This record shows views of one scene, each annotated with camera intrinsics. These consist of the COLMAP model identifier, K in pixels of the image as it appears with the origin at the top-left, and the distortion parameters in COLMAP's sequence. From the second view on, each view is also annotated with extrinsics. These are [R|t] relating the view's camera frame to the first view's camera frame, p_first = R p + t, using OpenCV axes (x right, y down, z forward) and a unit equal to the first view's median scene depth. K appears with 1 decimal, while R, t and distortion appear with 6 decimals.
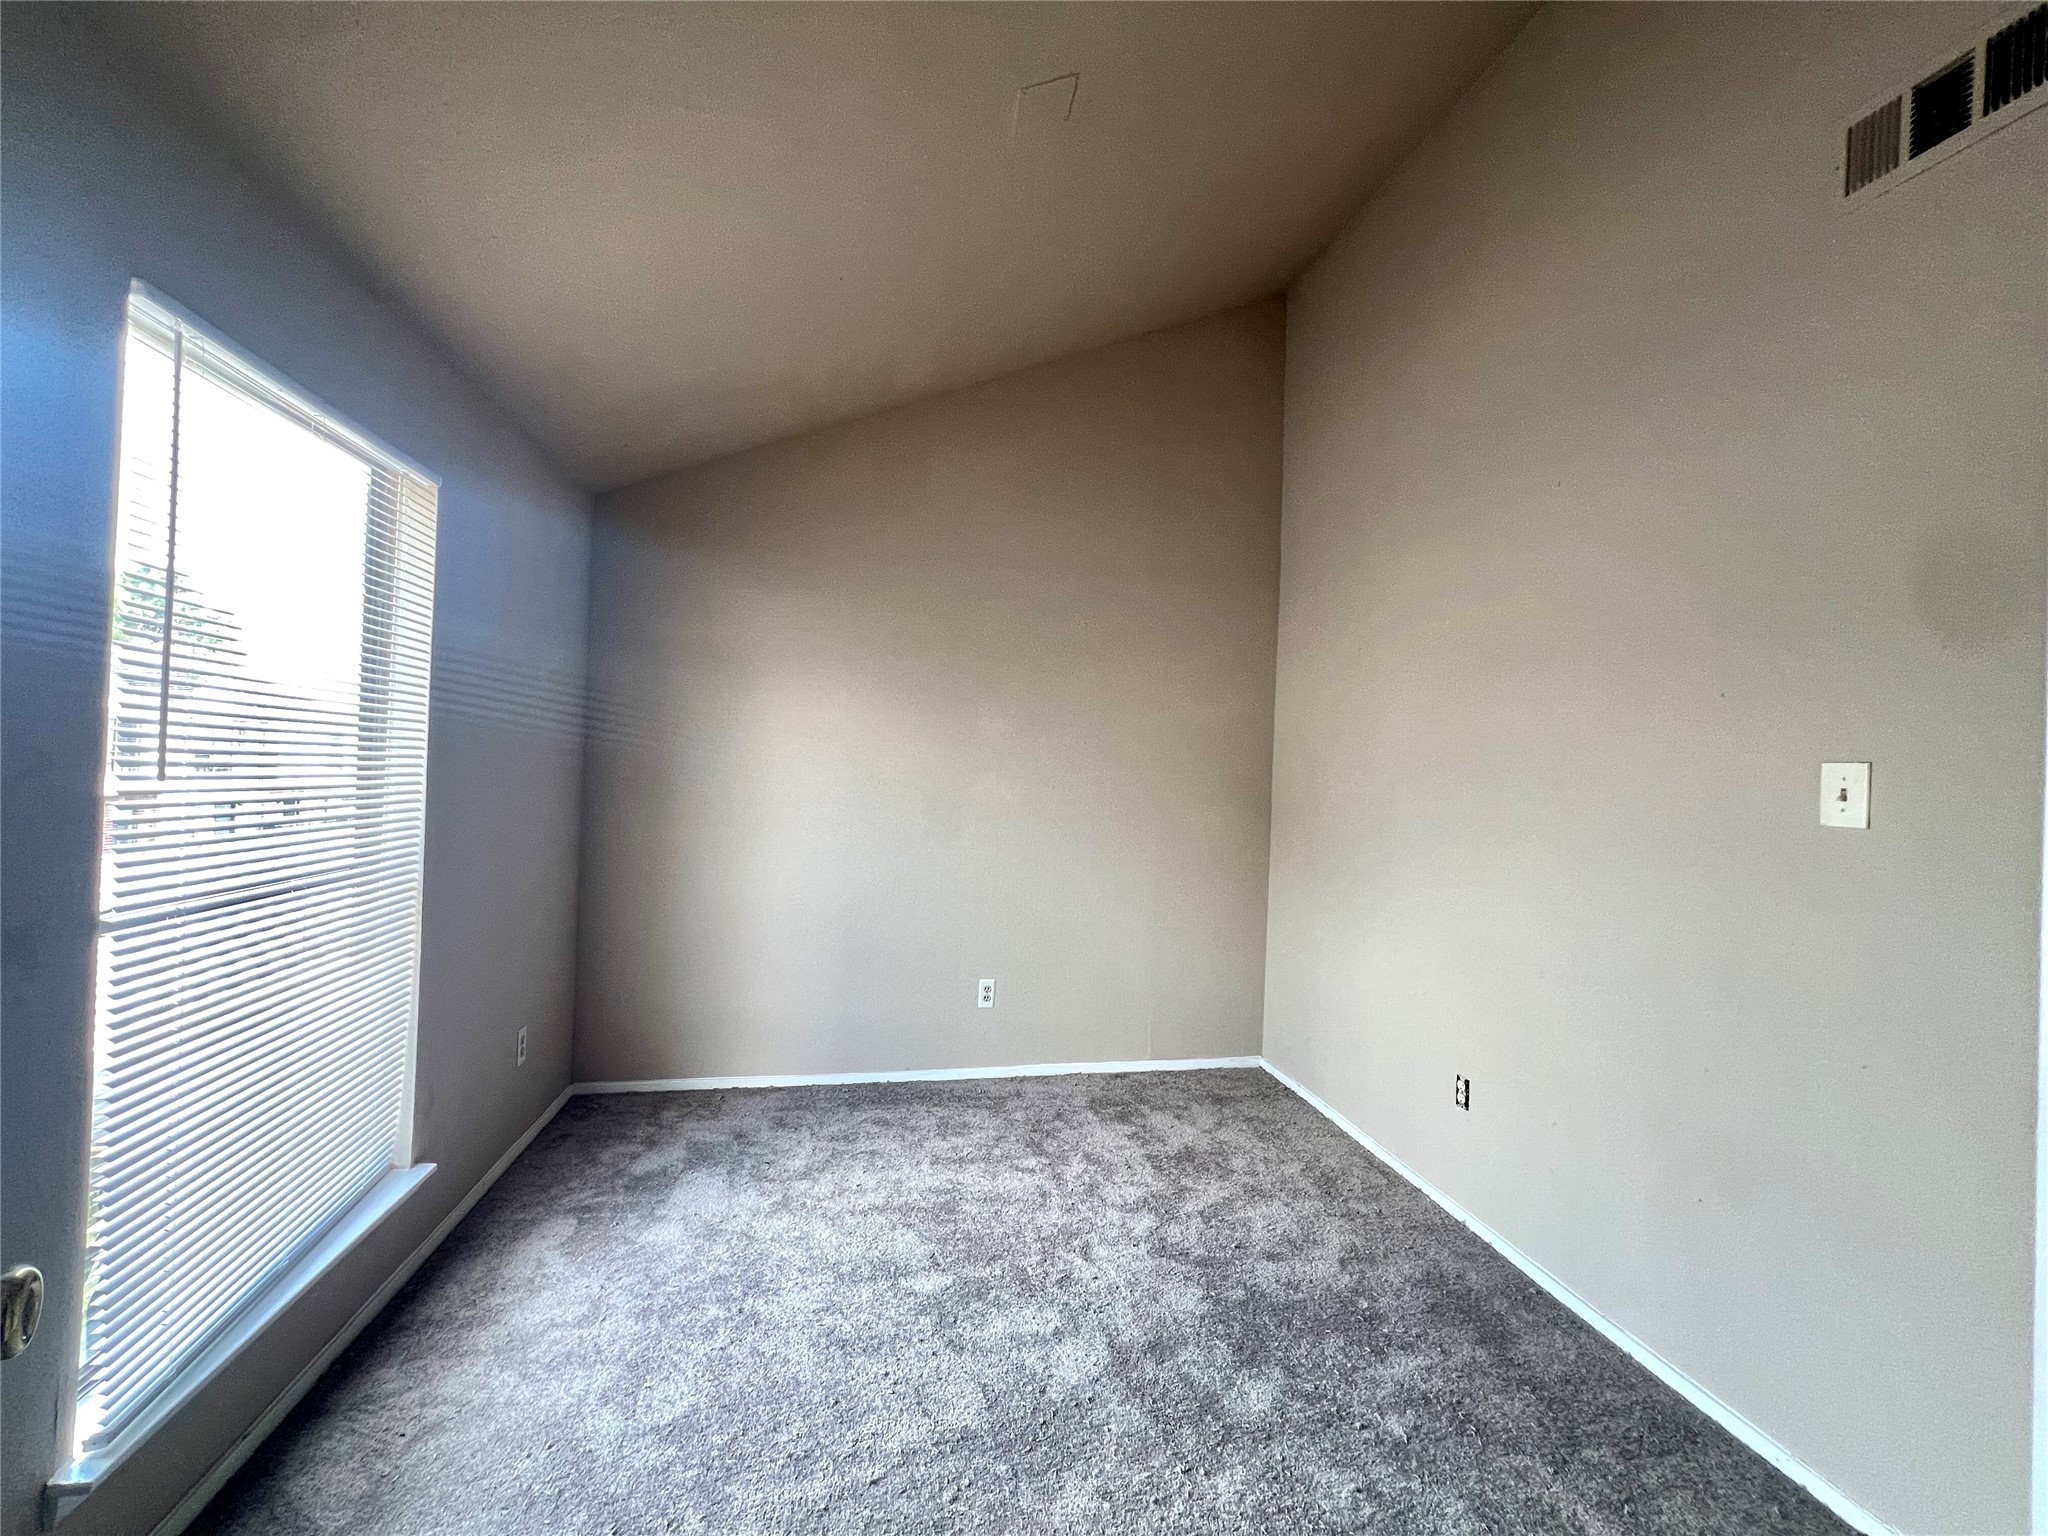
lens RADIAL K [[821.9, 0, 1015.9], [0, 821.9, 768.4], [0, 0, 1]] dist [-0.002721, -0.001031]
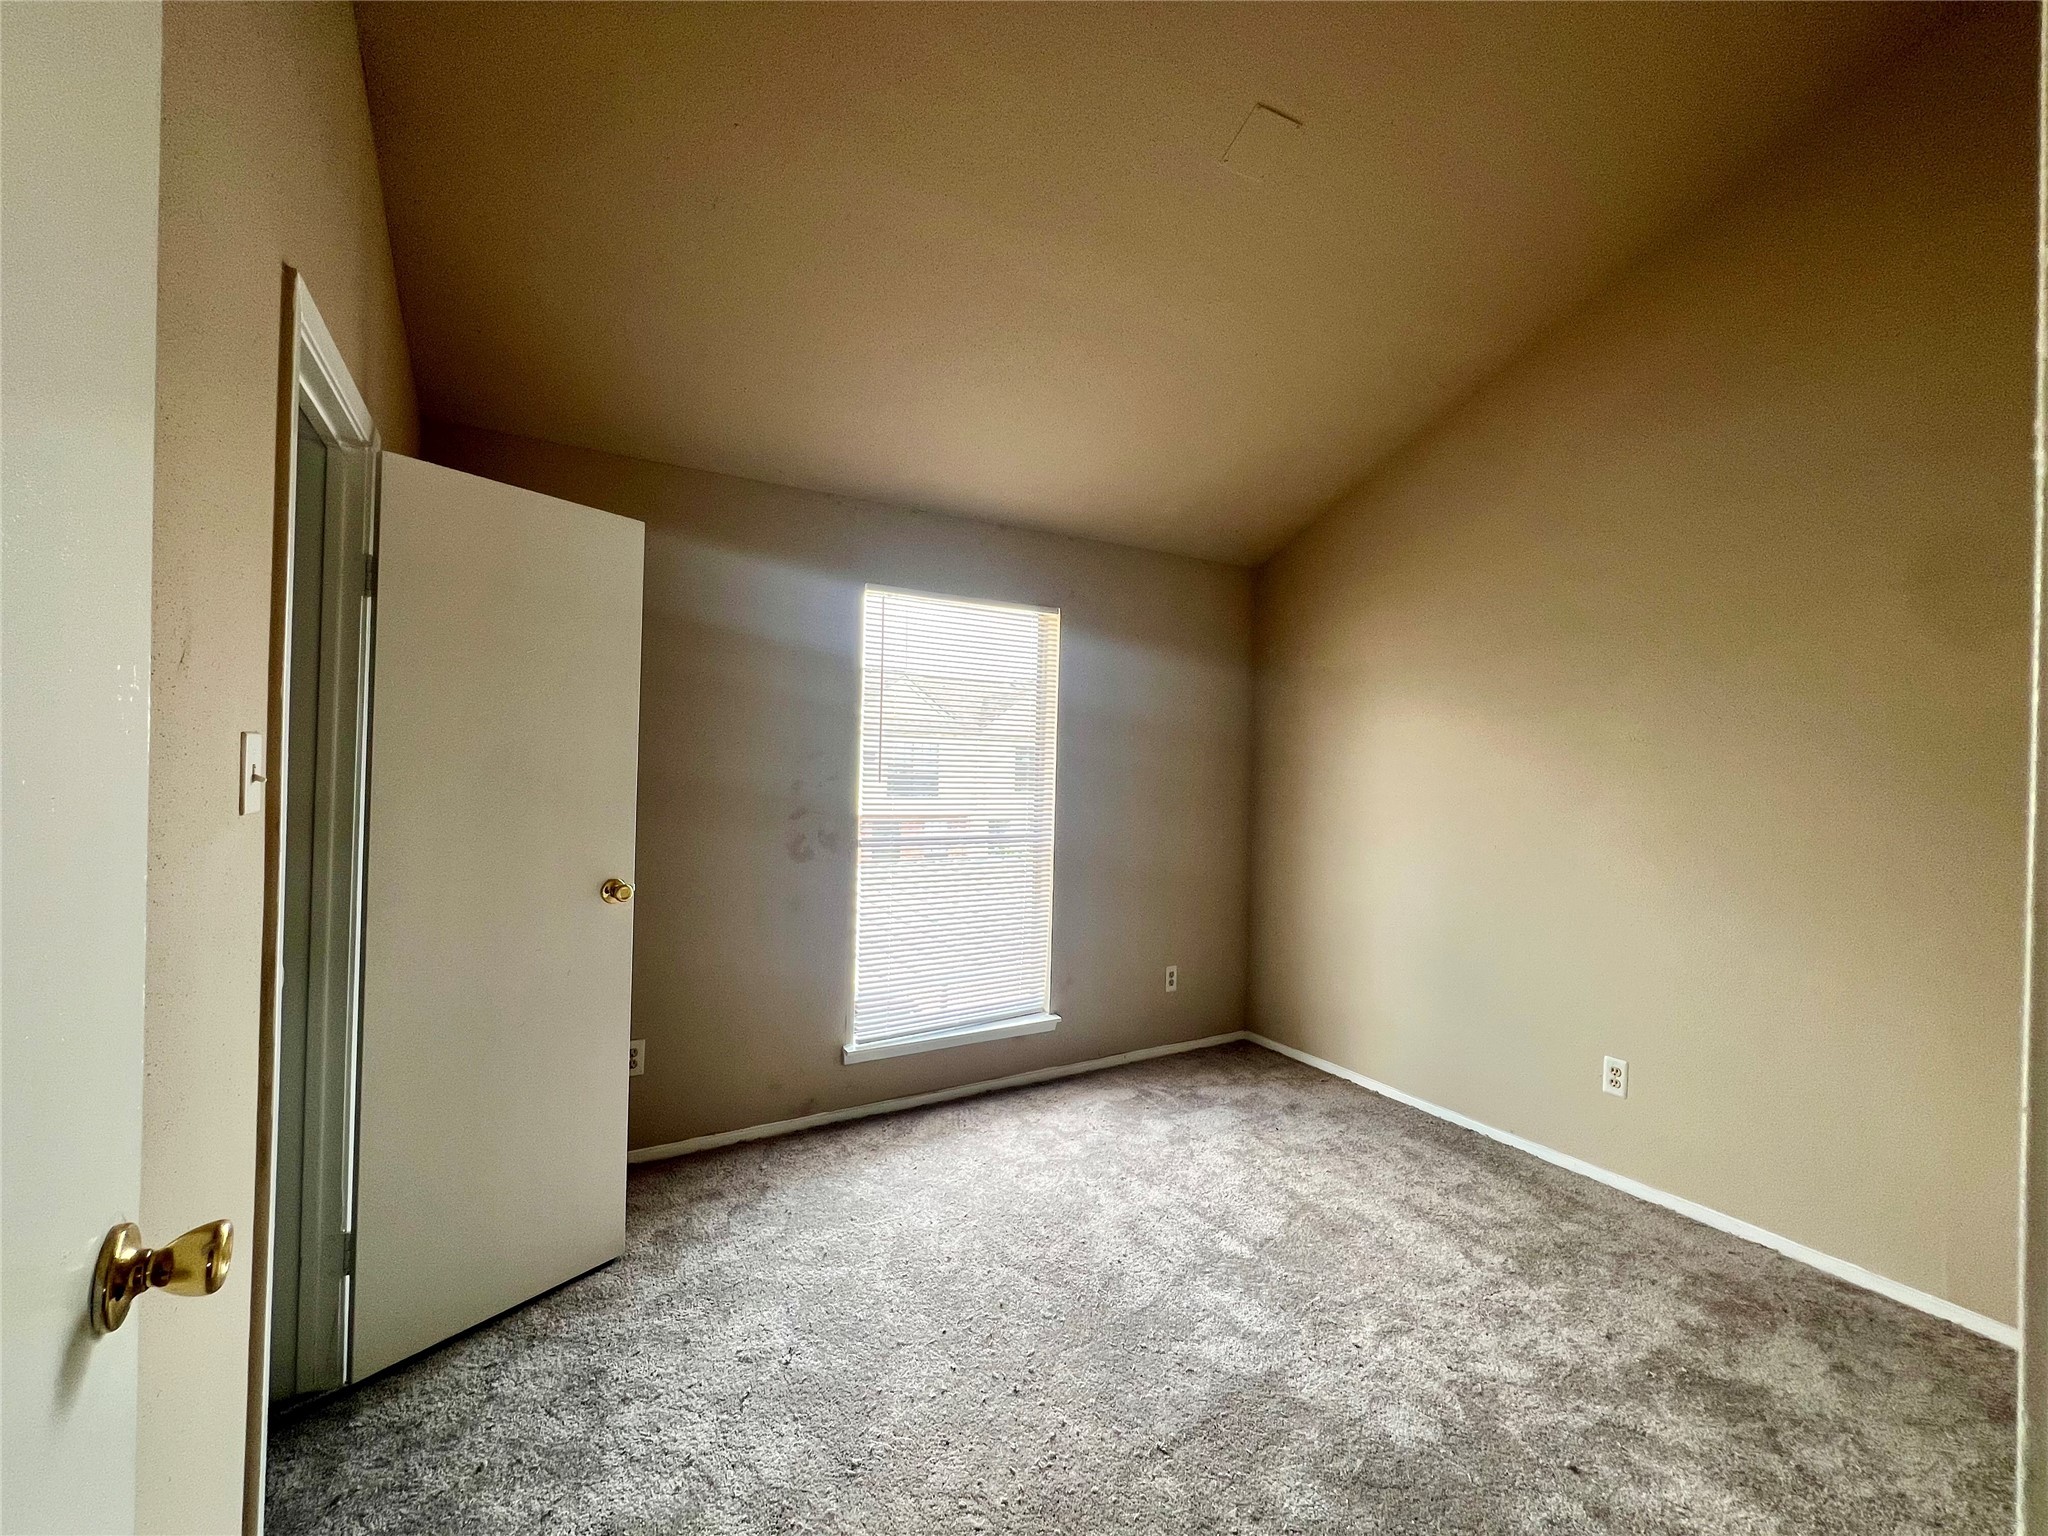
lens RADIAL K [[821.9, 0, 1017.8], [0, 821.9, 762.4], [0, 0, 1]] dist [-0.002721, -0.001031]
pose [[0.334033, -0.026185, -0.942197, 0.640373], [-0.011697, 0.999422, -0.031922, 0.011855], [0.942489, 0.021684, 0.333534, 0.258548]]
